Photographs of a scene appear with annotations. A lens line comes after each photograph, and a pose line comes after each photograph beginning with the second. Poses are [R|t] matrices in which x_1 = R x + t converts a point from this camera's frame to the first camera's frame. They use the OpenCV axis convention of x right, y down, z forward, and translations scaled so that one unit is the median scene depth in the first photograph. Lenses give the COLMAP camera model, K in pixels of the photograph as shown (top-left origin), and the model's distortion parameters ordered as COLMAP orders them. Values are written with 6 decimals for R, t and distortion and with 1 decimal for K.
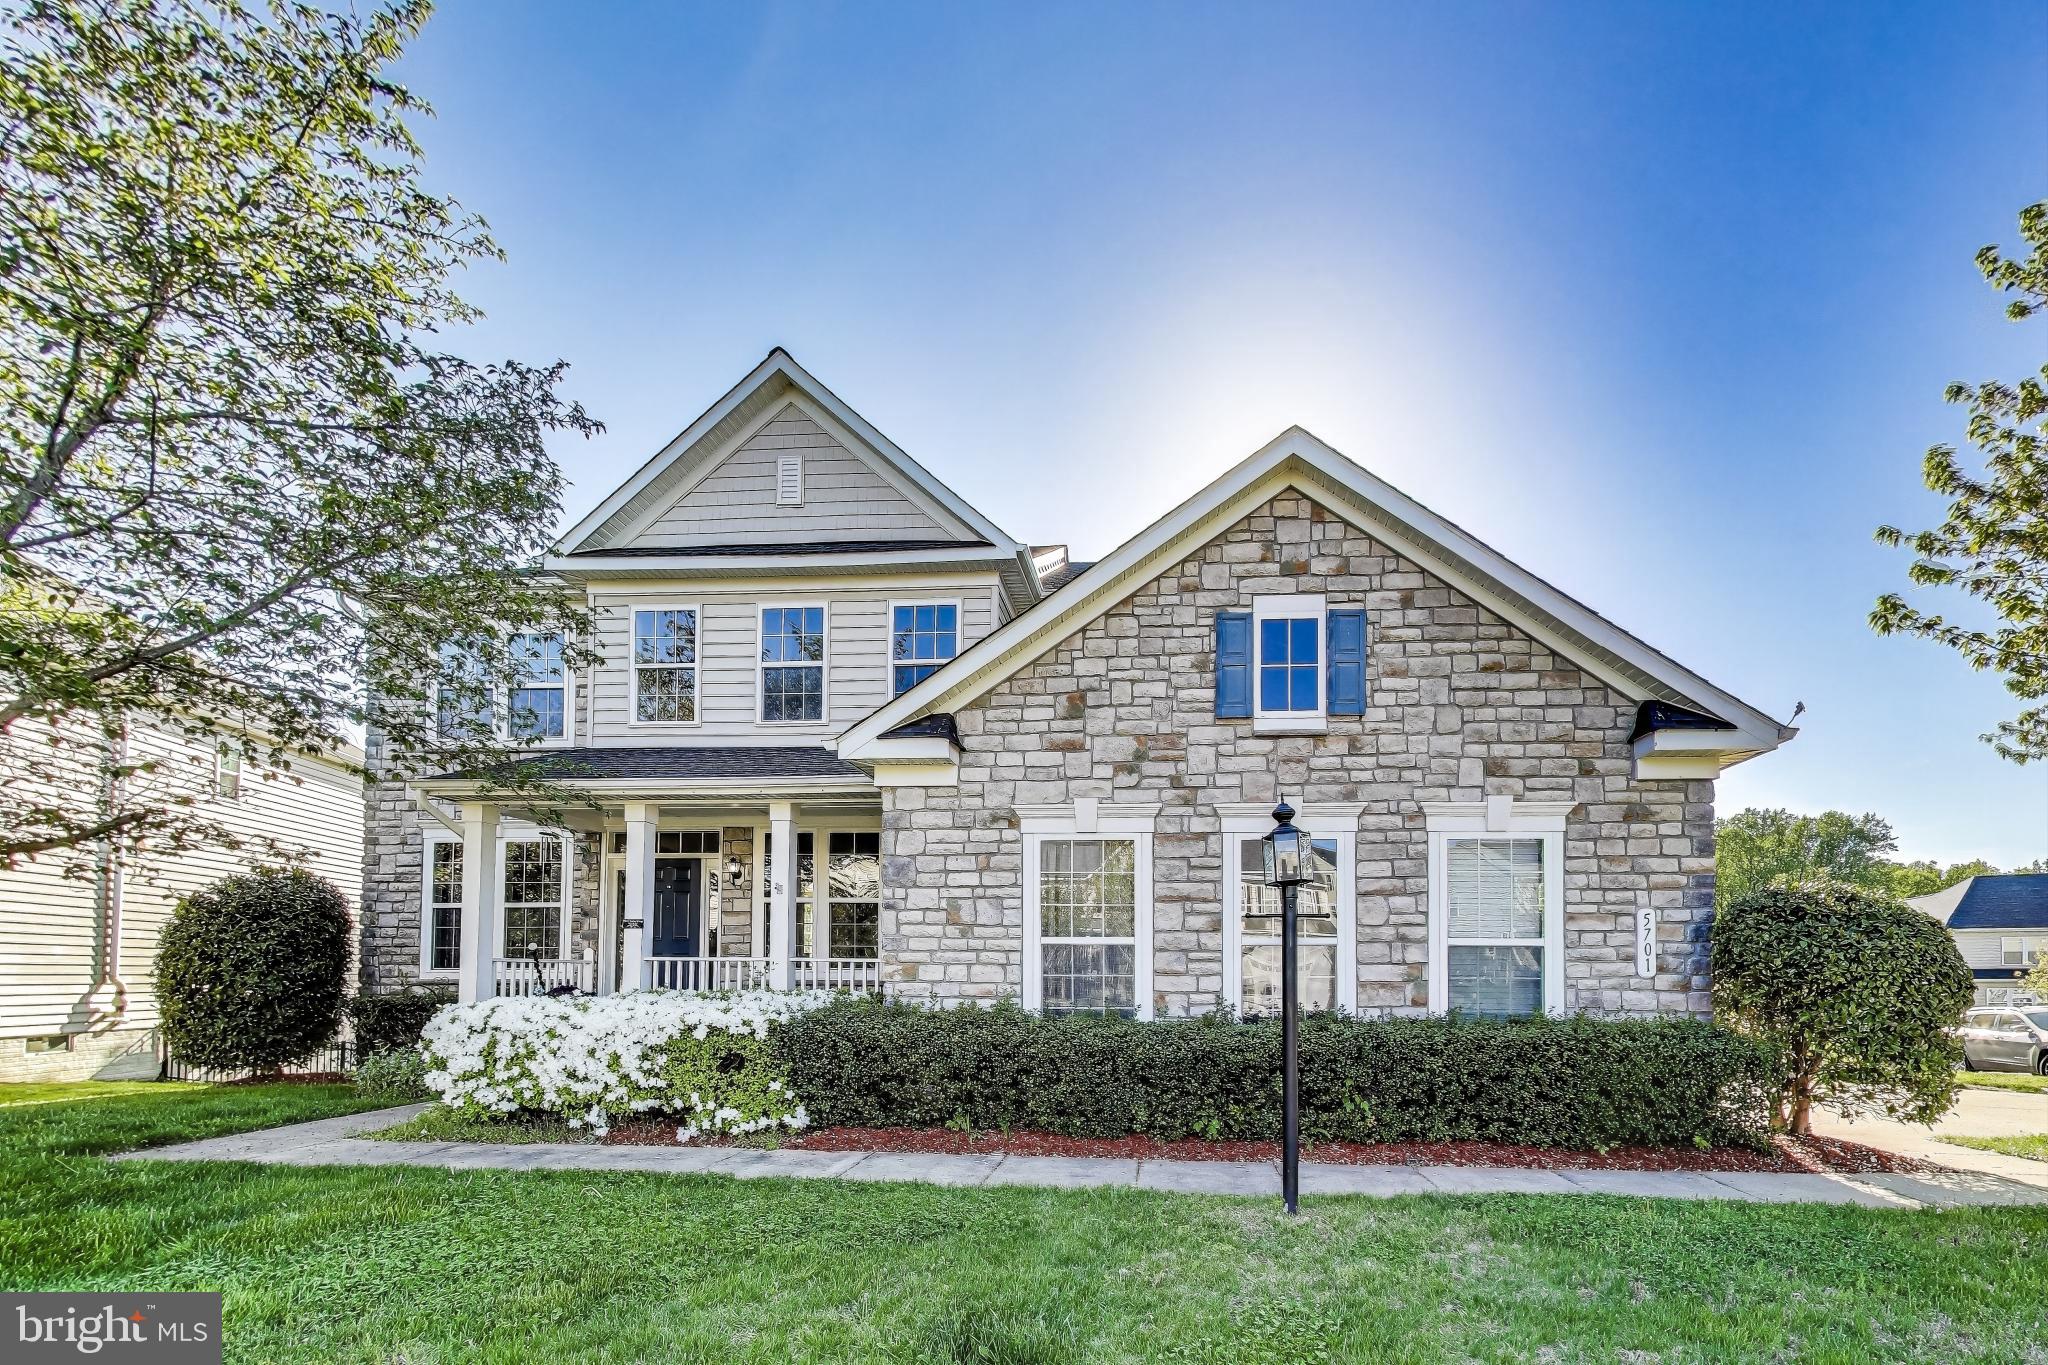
lens RADIAL K [[753.4, 0, 1014.0], [0, 753.4, 687.2], [0, 0, 1]] dist [0.005587, 0.000433]
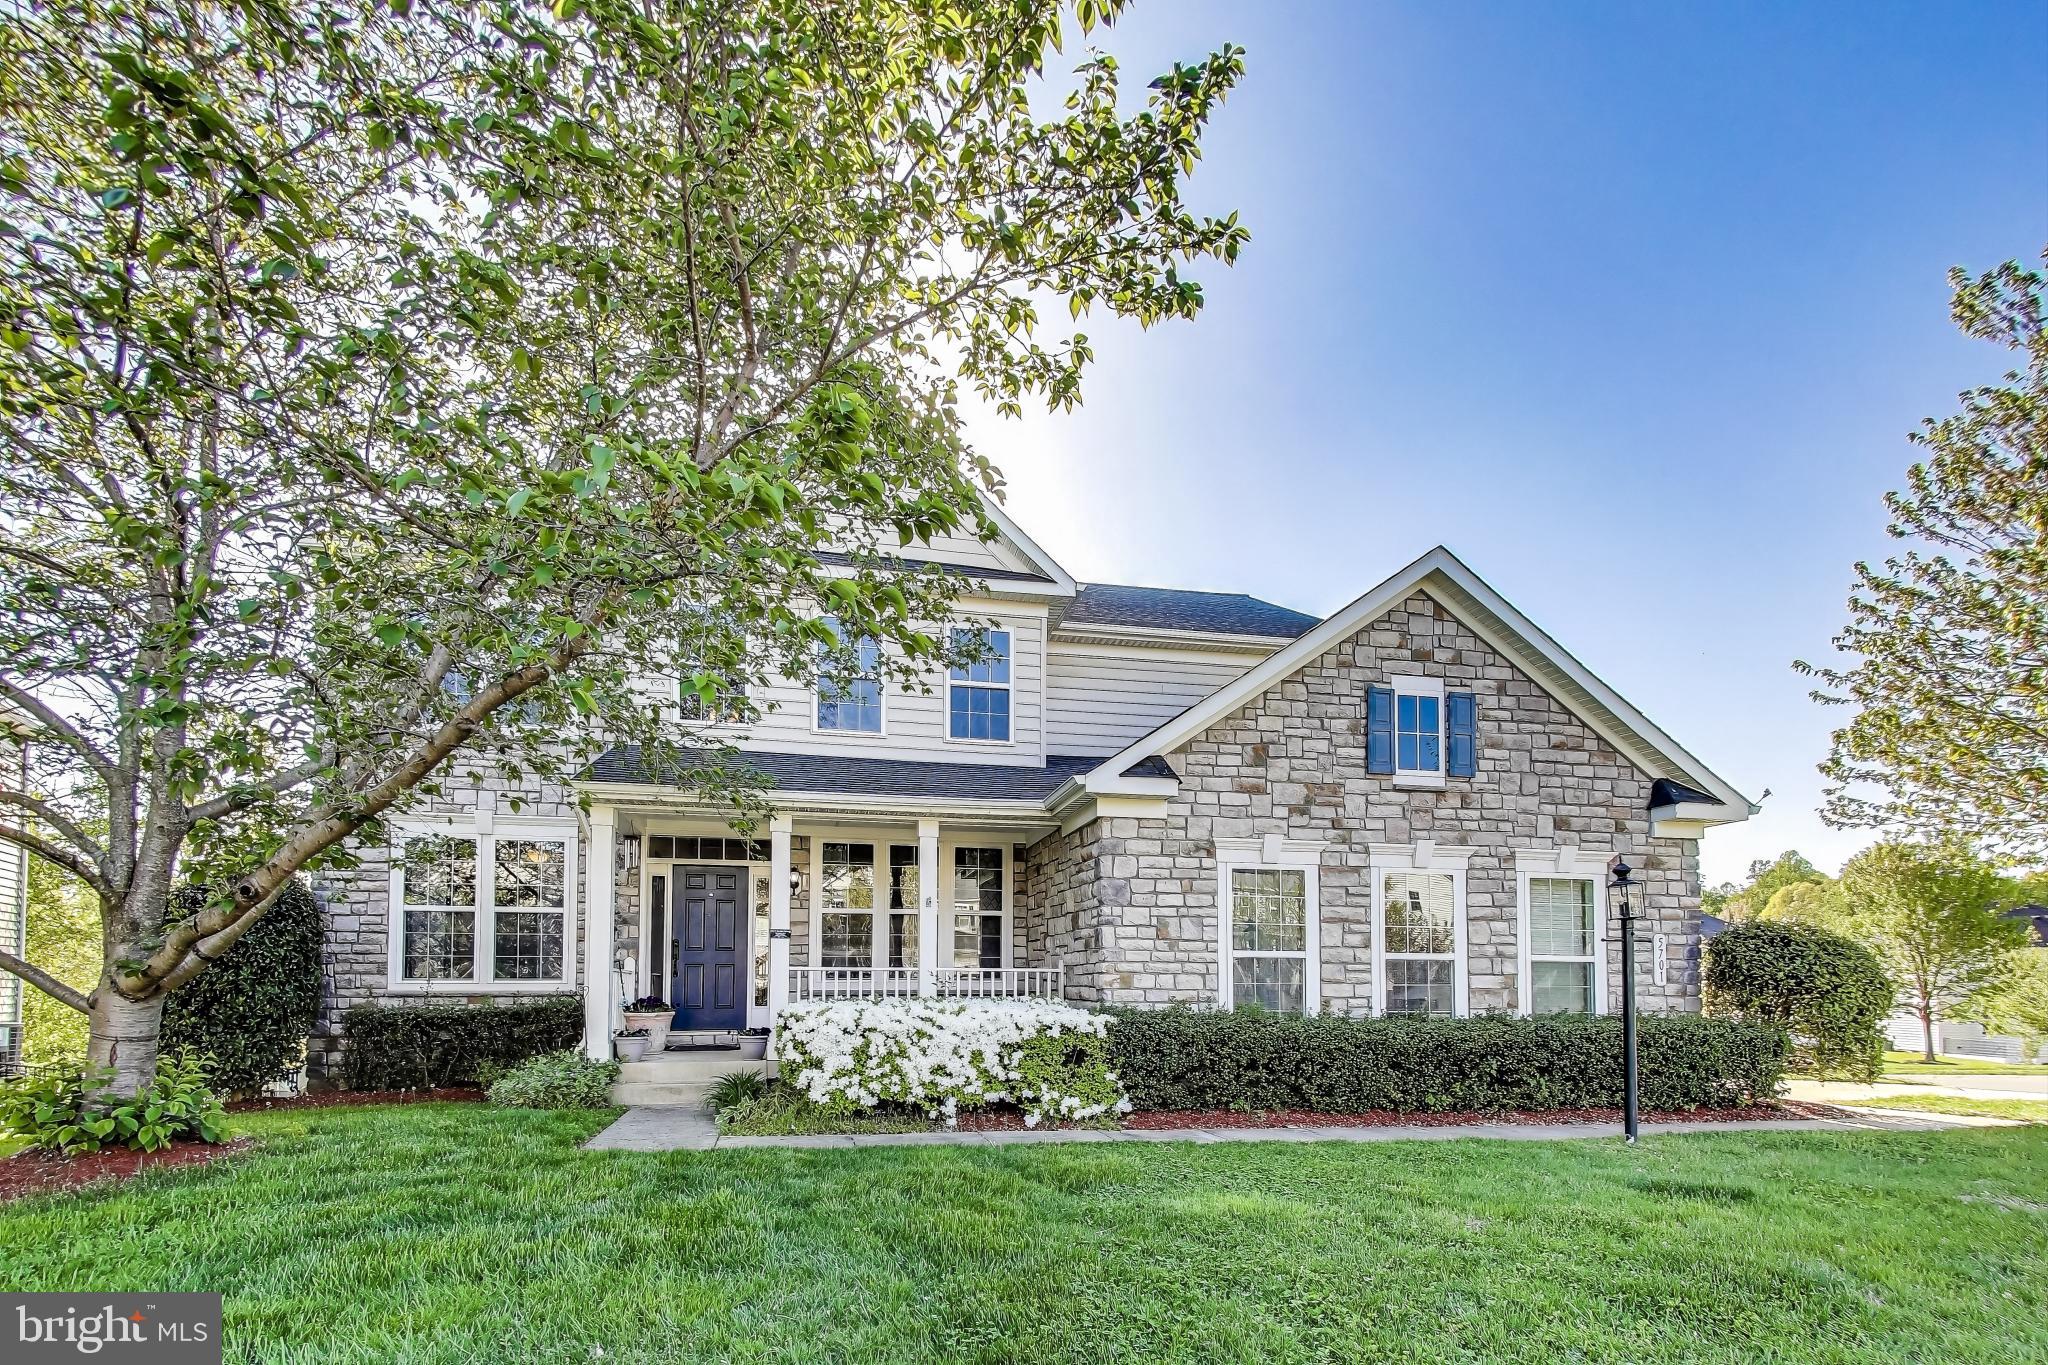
lens RADIAL K [[753.4, 0, 1042.6], [0, 753.4, 675.5], [0, 0, 1]] dist [0.005587, 0.000433]
pose [[0.977872, 0.079739, 0.193412, -0.511646], [-0.074428, 0.996626, -0.034585, -0.036186], [-0.195517, 0.019424, 0.980508, -0.109981]]
